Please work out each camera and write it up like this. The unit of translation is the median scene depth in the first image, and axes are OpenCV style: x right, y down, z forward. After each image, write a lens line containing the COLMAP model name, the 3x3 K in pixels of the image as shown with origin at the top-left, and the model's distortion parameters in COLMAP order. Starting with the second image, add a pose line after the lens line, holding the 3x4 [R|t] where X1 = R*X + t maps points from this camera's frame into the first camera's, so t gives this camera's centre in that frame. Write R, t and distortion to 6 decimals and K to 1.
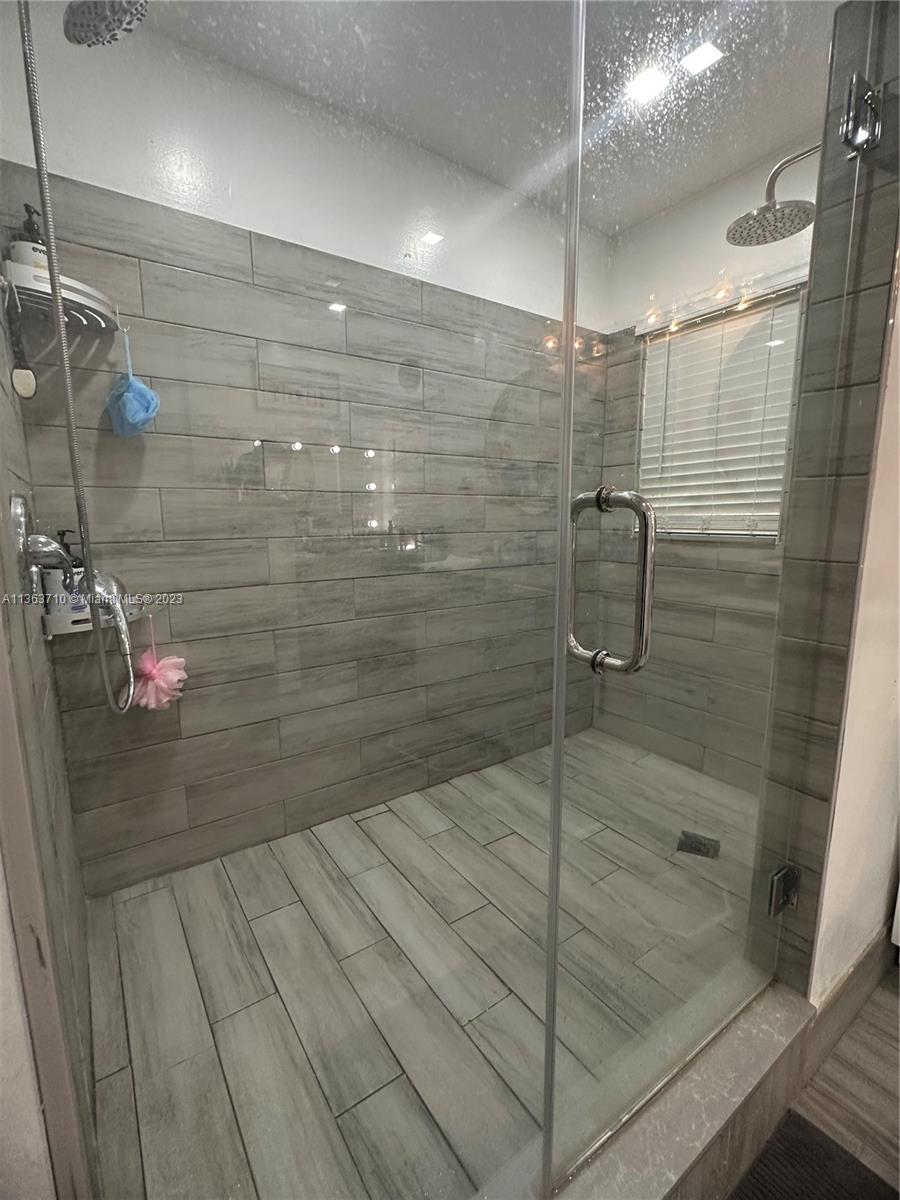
lens RADIAL K [[530.8, 0, 448.5], [0, 530.8, 602.3], [0, 0, 1]] dist [-0.005221, -0.000488]
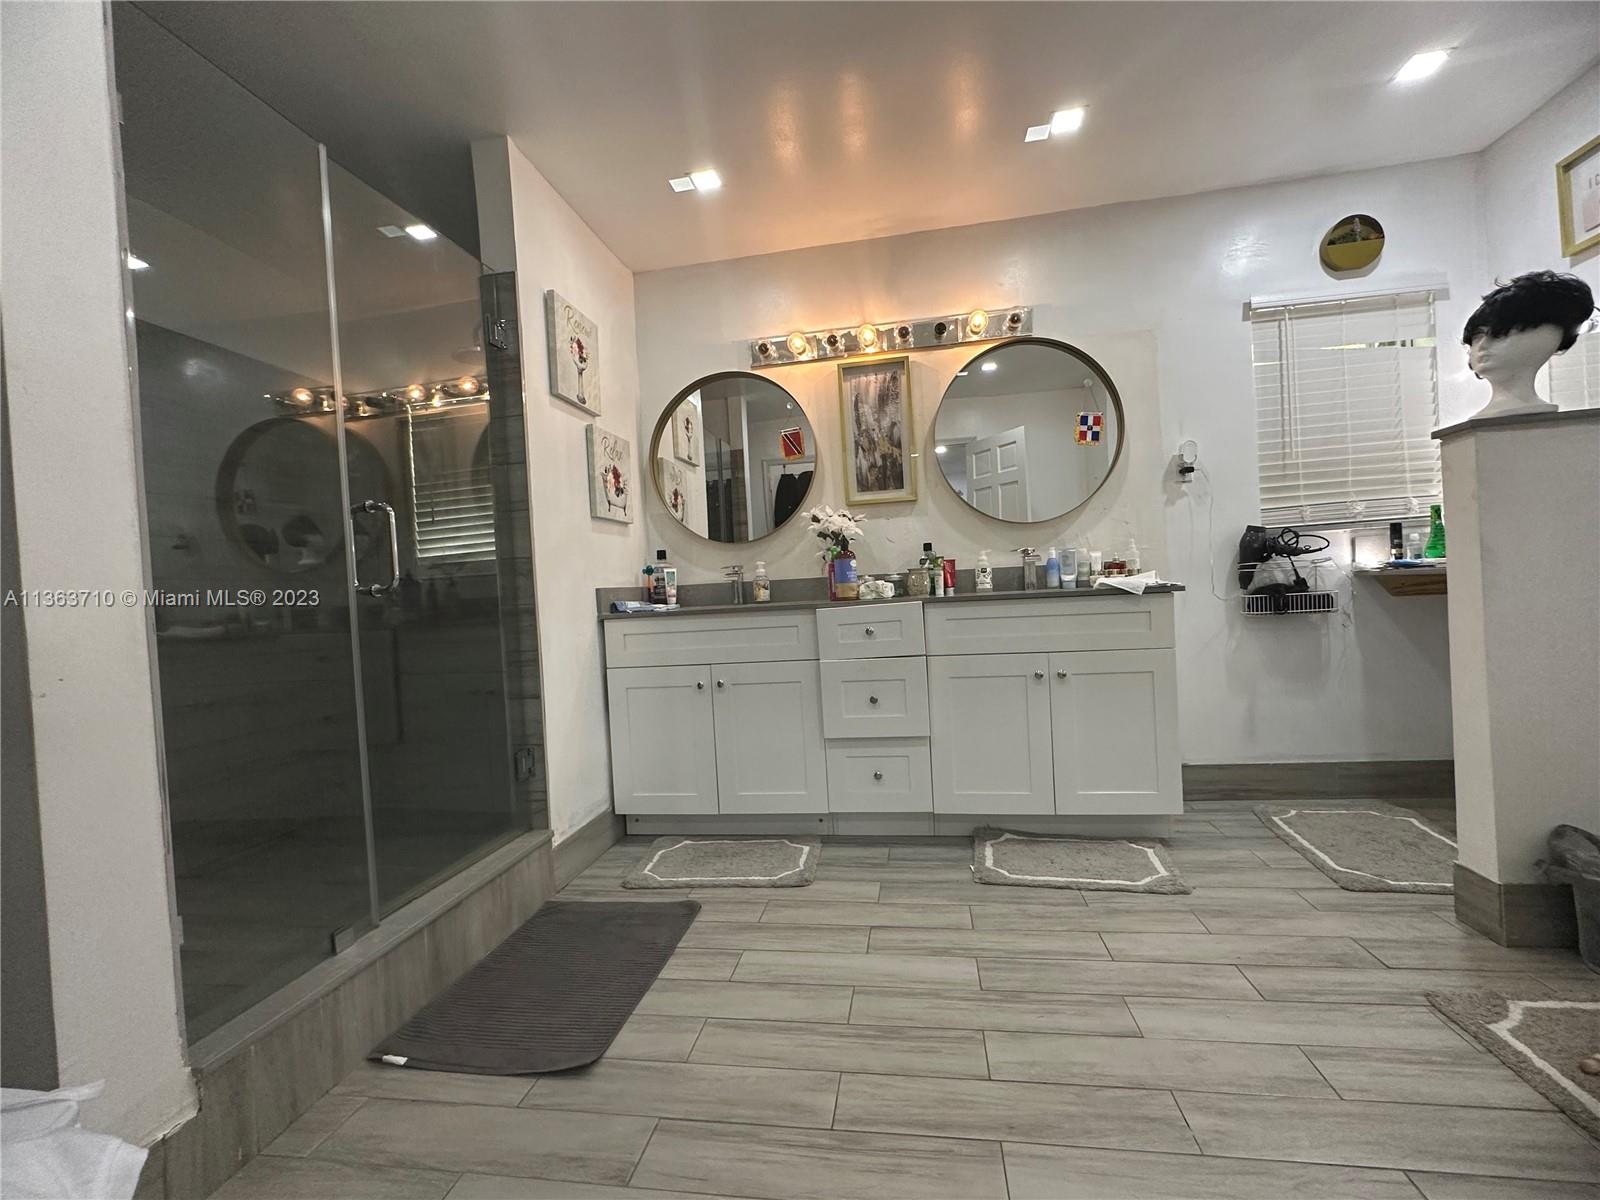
lens RADIAL K [[707.8, 0, 797.9], [0, 707.8, 605.1], [0, 0, 1]] dist [-0.005221, -0.000488]
pose [[0.696695, -0.048882, 0.715700, -0.303420], [0.167811, 0.981100, -0.096347, 0.423634], [-0.697463, 0.187226, 0.691731, -1.161785]]
